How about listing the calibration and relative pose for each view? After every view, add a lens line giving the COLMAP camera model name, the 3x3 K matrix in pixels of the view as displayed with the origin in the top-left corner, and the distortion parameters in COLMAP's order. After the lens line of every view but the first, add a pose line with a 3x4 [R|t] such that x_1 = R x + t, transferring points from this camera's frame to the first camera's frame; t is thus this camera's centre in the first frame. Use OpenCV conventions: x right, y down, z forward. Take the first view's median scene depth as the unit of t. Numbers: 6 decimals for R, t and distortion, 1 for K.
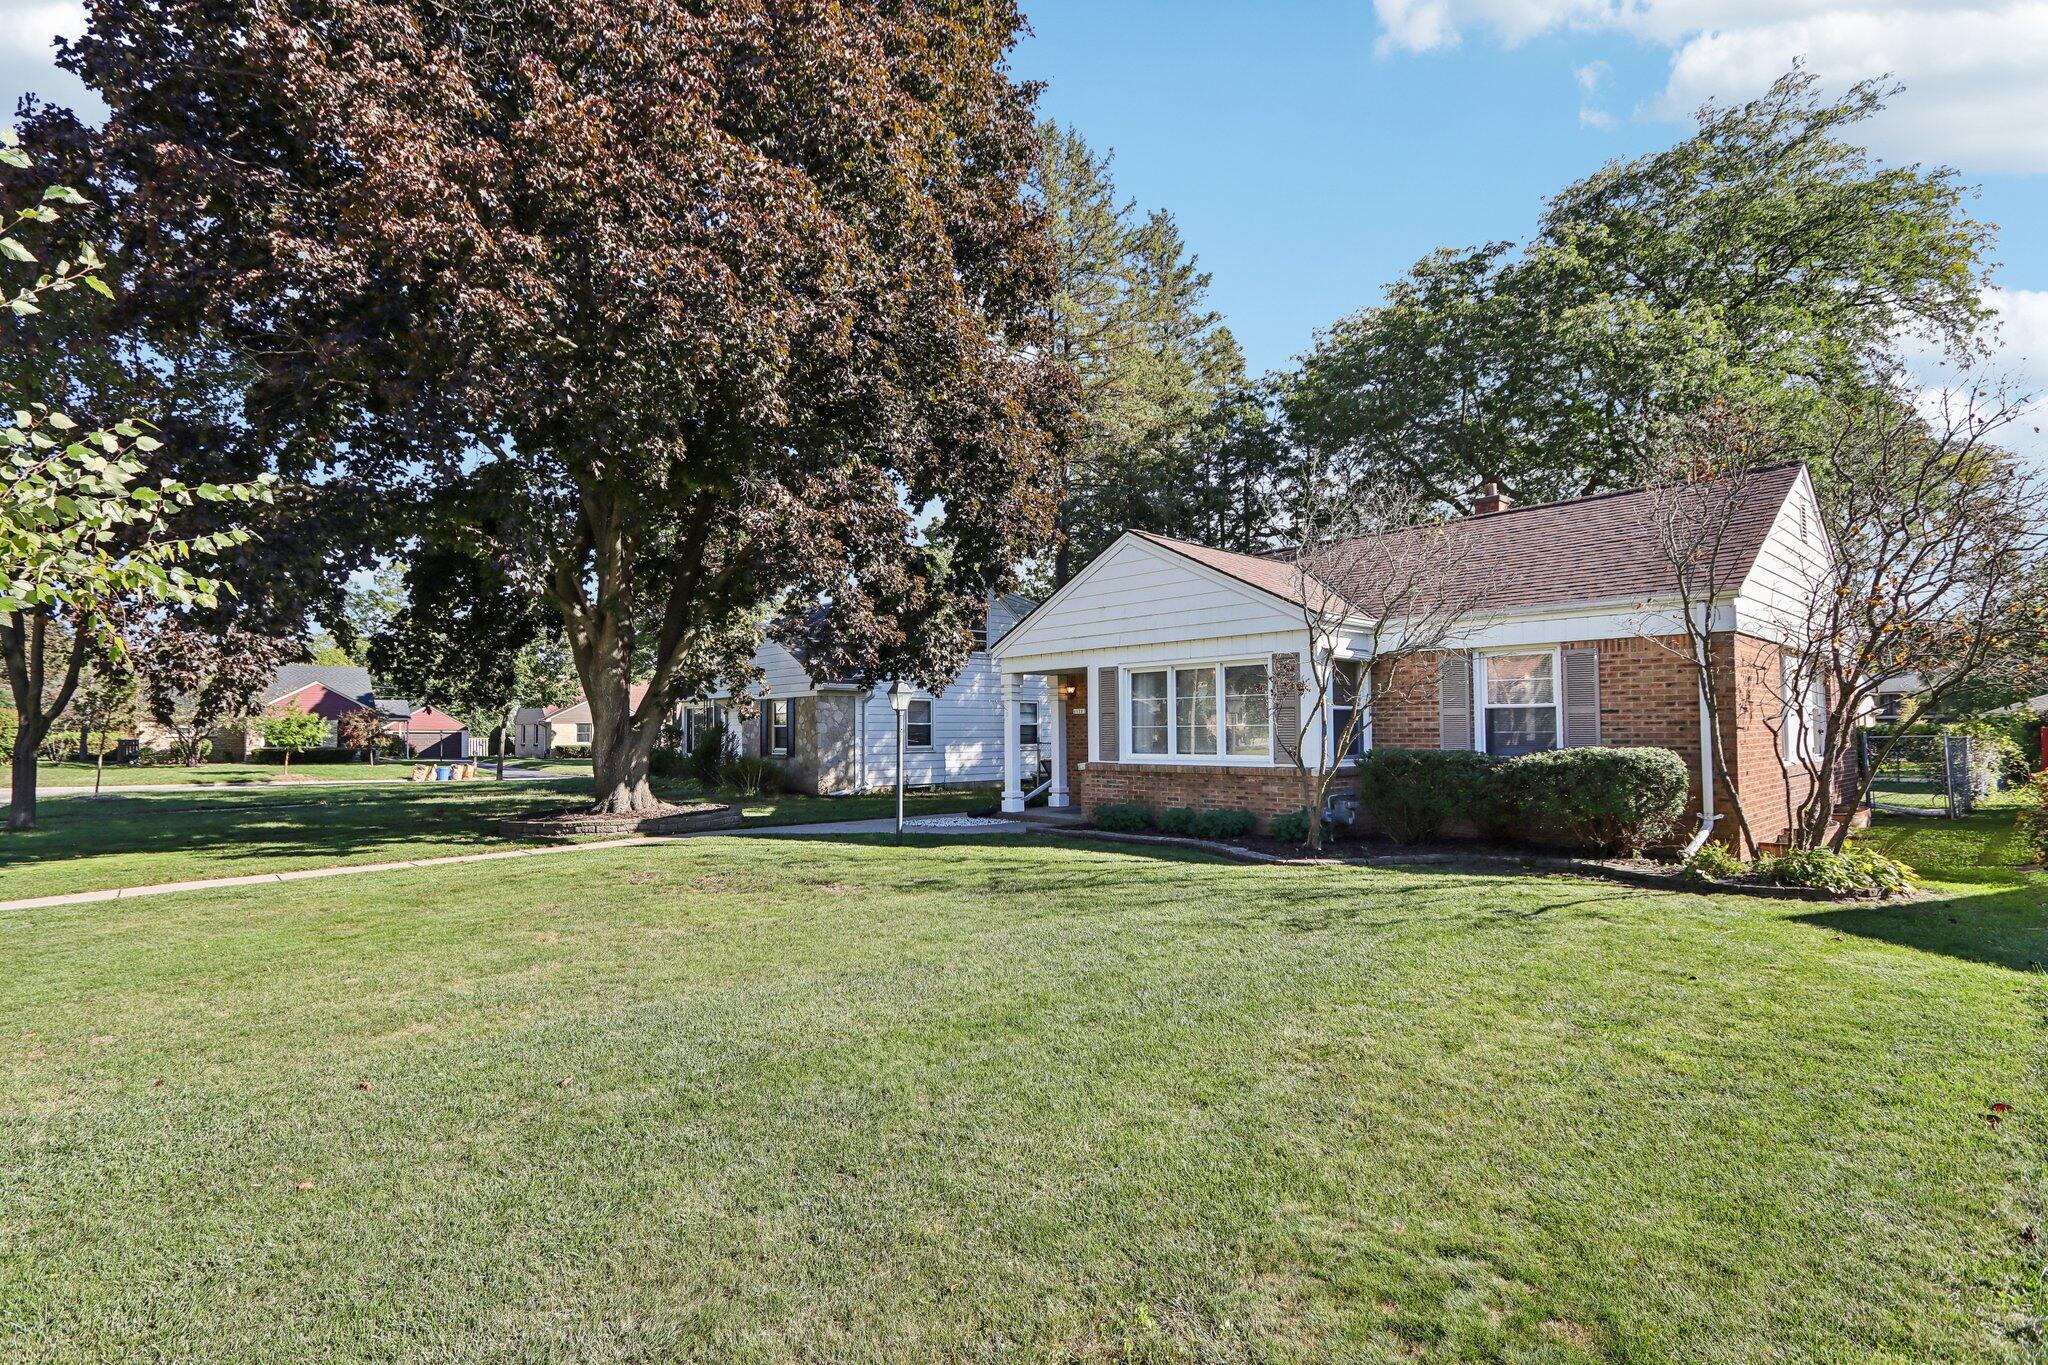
lens RADIAL K [[968.8, 0, 1022.3], [0, 968.8, 704.1], [0, 0, 1]] dist [-0.007250, 0.000484]
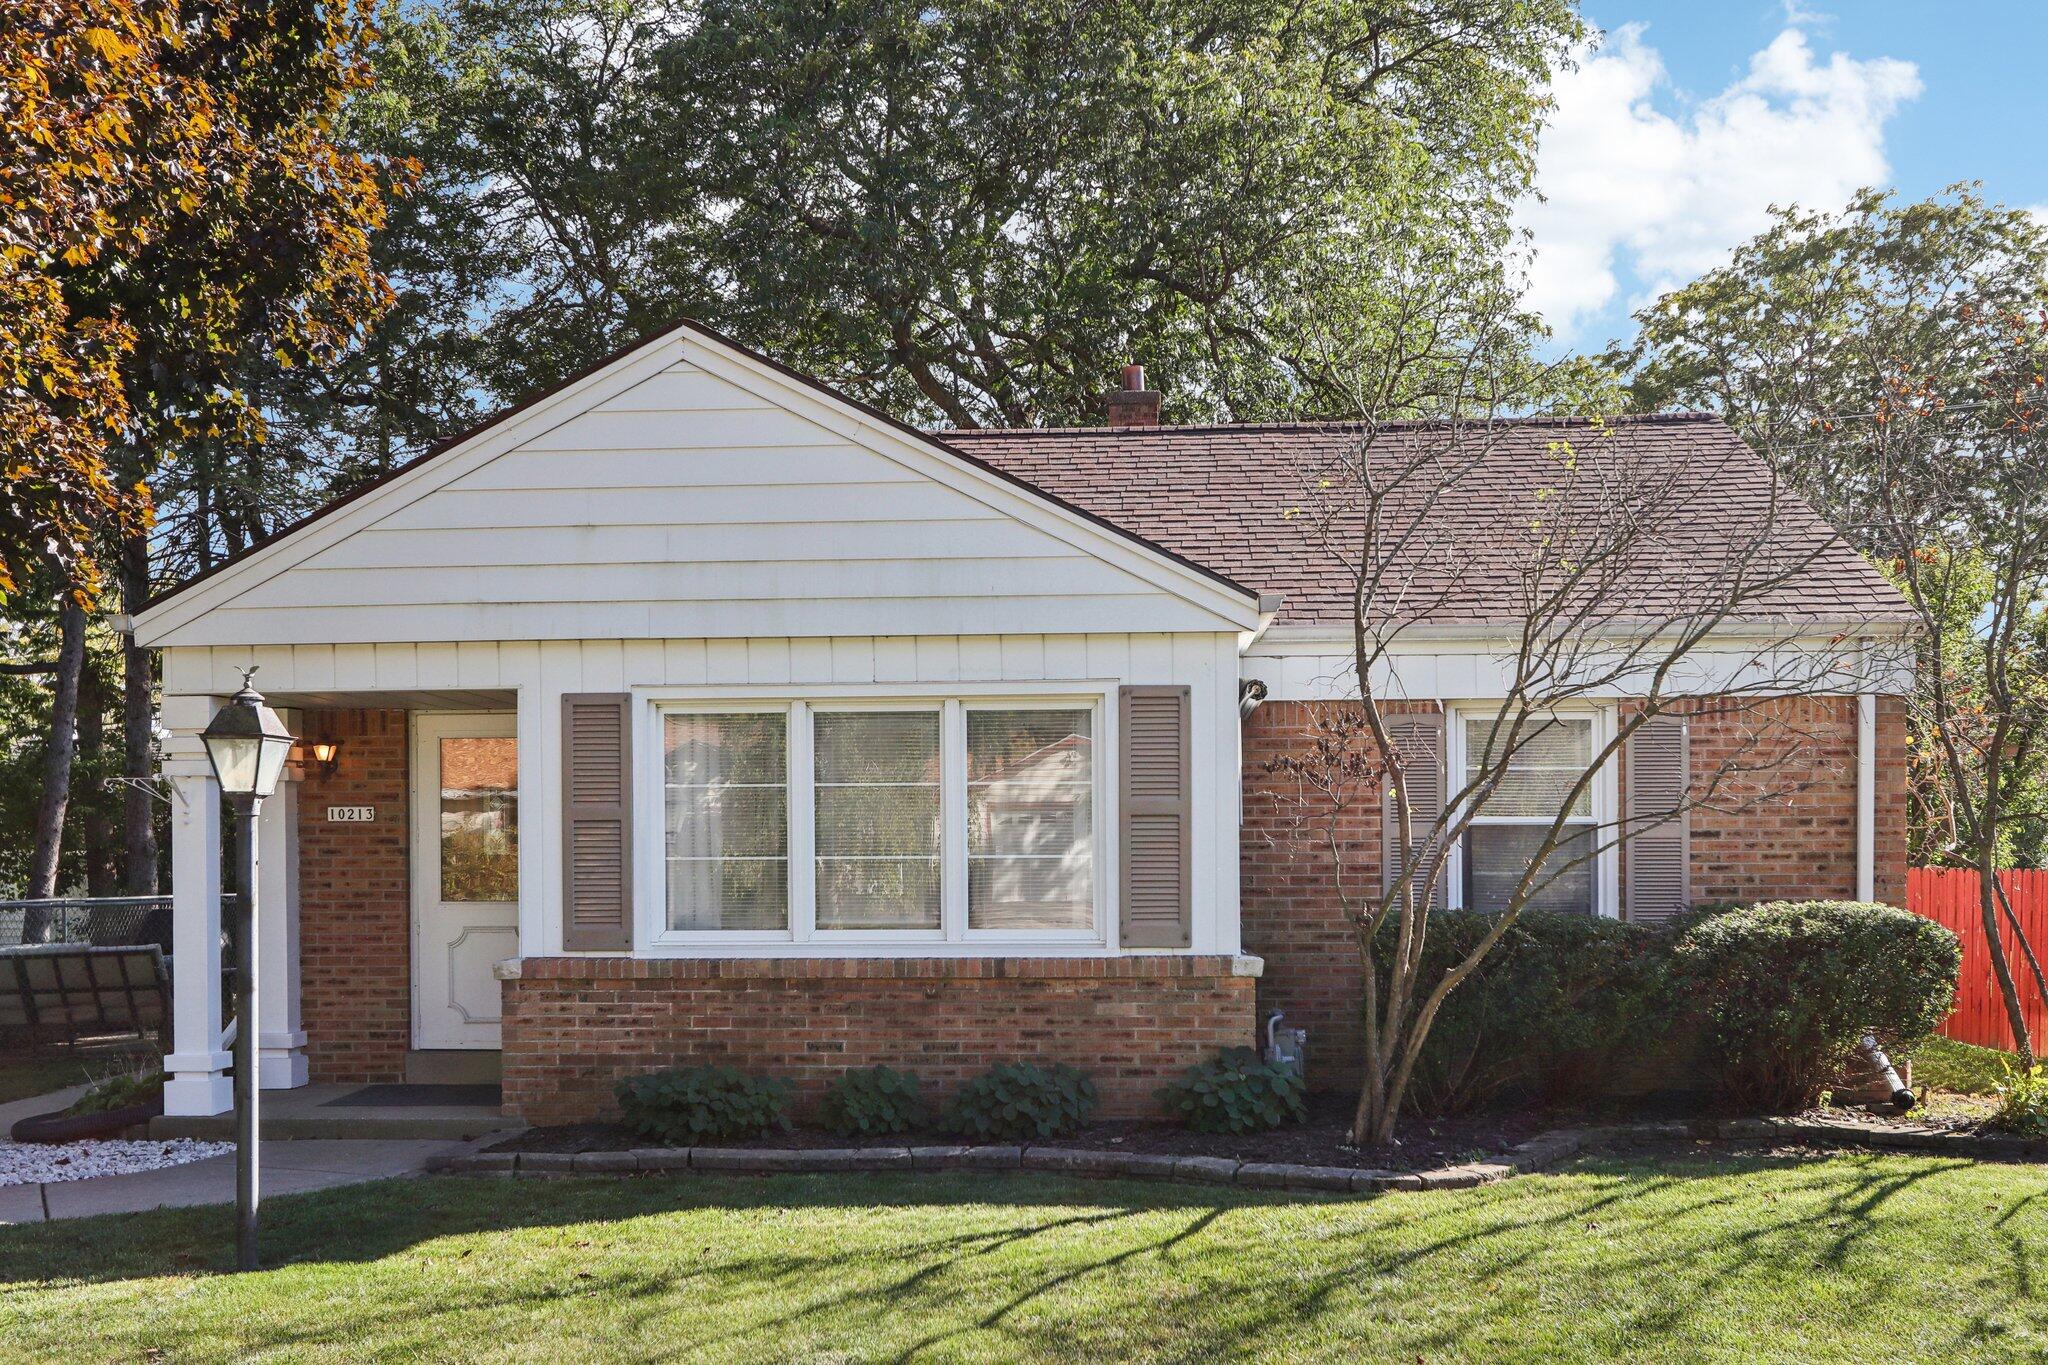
lens RADIAL K [[2059.1, 0, 944.0], [0, 2059.1, 817.1], [0, 0, 1]] dist [0.011130, 0.009929]
pose [[0.714873, 0.018719, 0.699004, -0.397097], [-0.020350, 0.999775, -0.005961, 0.011107], [-0.698958, -0.009963, 0.715093, 0.398519]]
